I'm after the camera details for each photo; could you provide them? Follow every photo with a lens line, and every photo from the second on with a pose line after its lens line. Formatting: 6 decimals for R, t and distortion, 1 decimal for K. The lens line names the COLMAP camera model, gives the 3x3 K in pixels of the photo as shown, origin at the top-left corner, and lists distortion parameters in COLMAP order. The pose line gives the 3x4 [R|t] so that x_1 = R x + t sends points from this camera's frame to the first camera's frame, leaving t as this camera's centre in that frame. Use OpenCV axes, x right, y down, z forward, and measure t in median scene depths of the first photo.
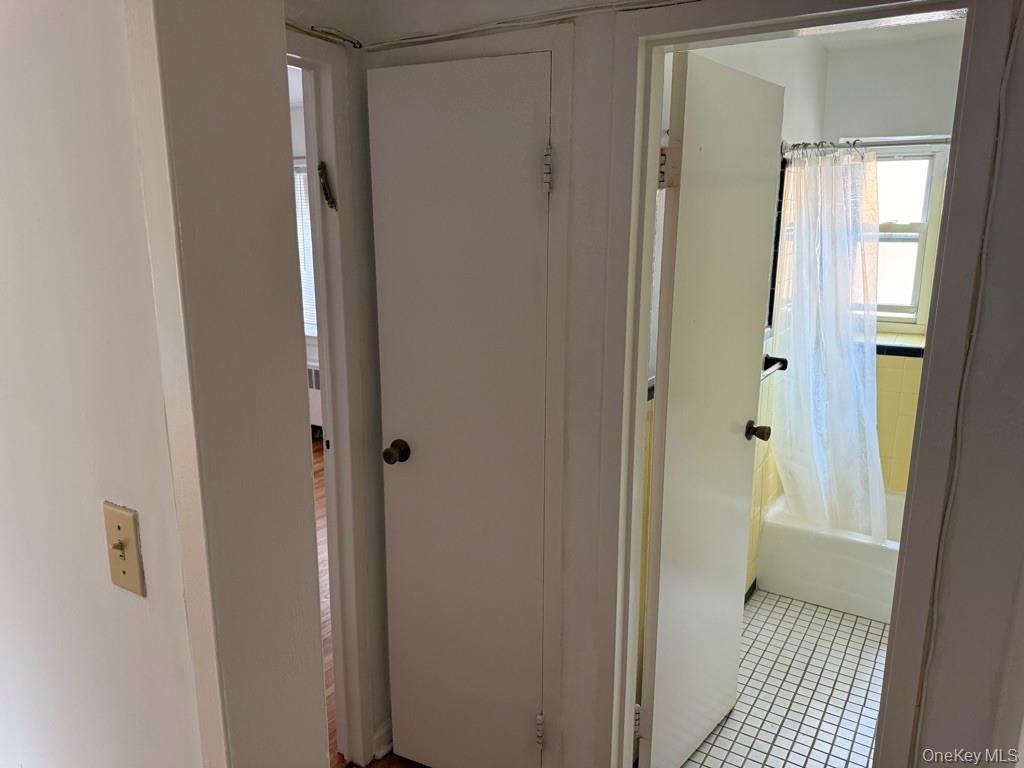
lens RADIAL K [[728.7, 0, 512.0], [0, 728.7, 384.0], [0, 0, 1]] dist [0.051998, -0.070196]
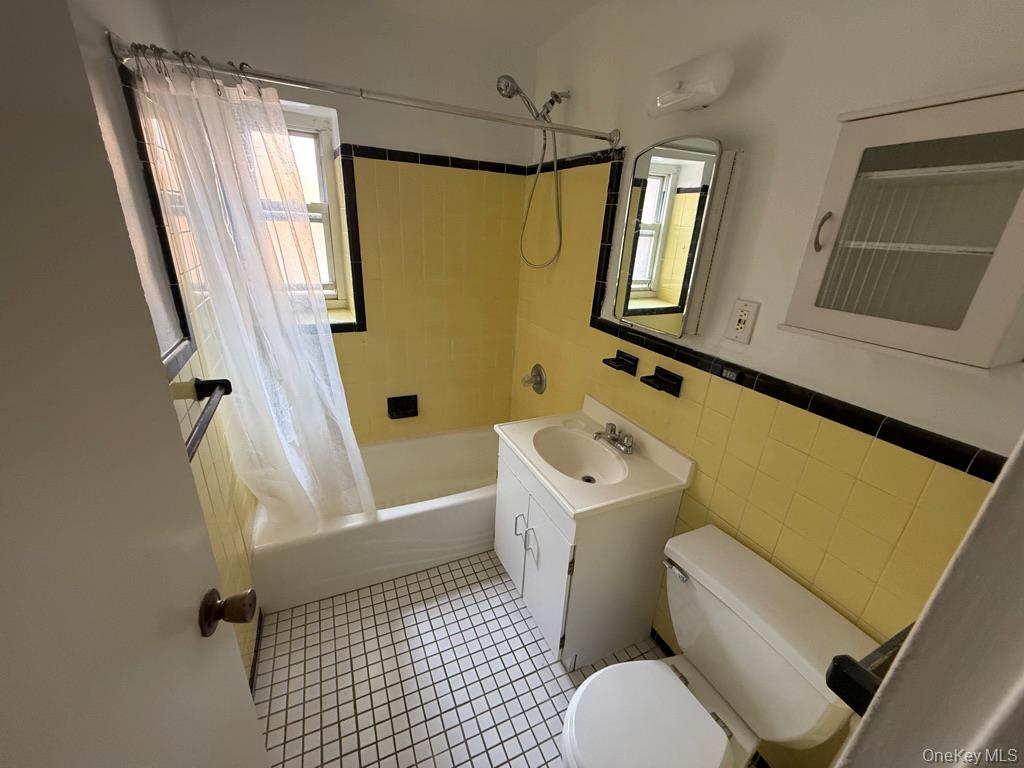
lens RADIAL K [[409.6, 0, 508.9], [0, 409.6, 385.0], [0, 0, 1]] dist [0.000350, 0.000044]
pose [[0.548704, -0.279078, 0.788060, 0.245119], [0.133933, 0.959806, 0.246645, -0.114231], [-0.825219, -0.029788, 0.564027, 0.643313]]
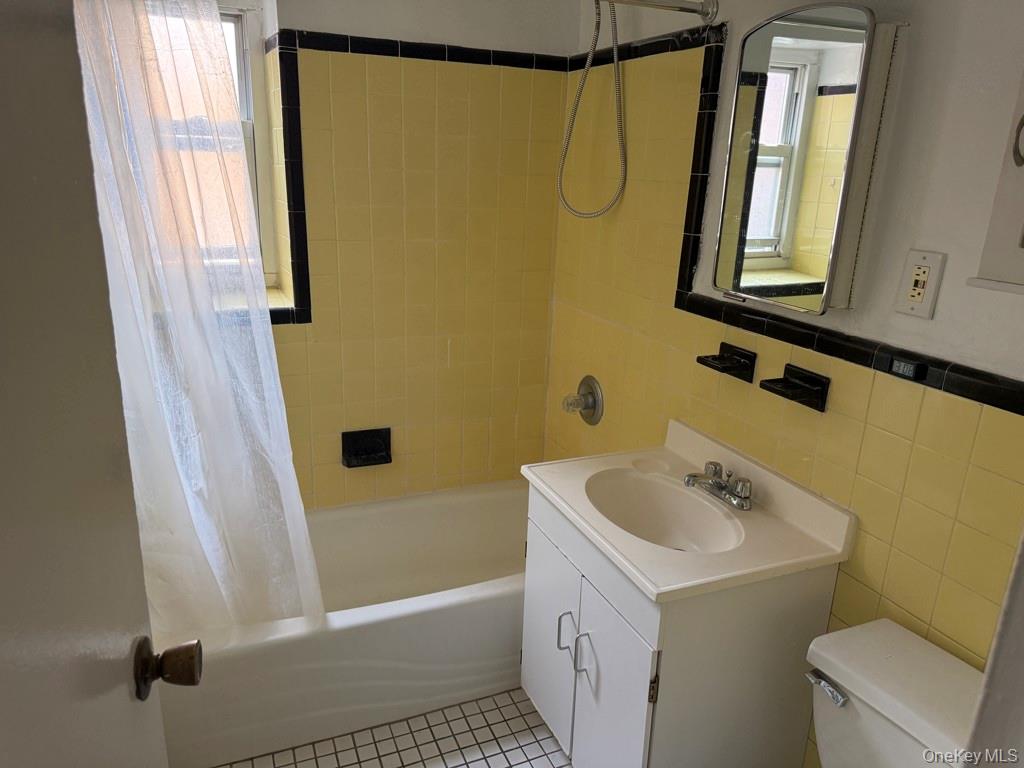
lens RADIAL K [[728.1, 0, 502.8], [0, 728.1, 385.9], [0, 0, 1]] dist [0.054593, -0.075138]
pose [[0.578438, -0.223343, 0.784555, 0.170619], [0.147273, 0.974576, 0.168856, -0.093139], [-0.802321, 0.017871, 0.596625, 0.614208]]
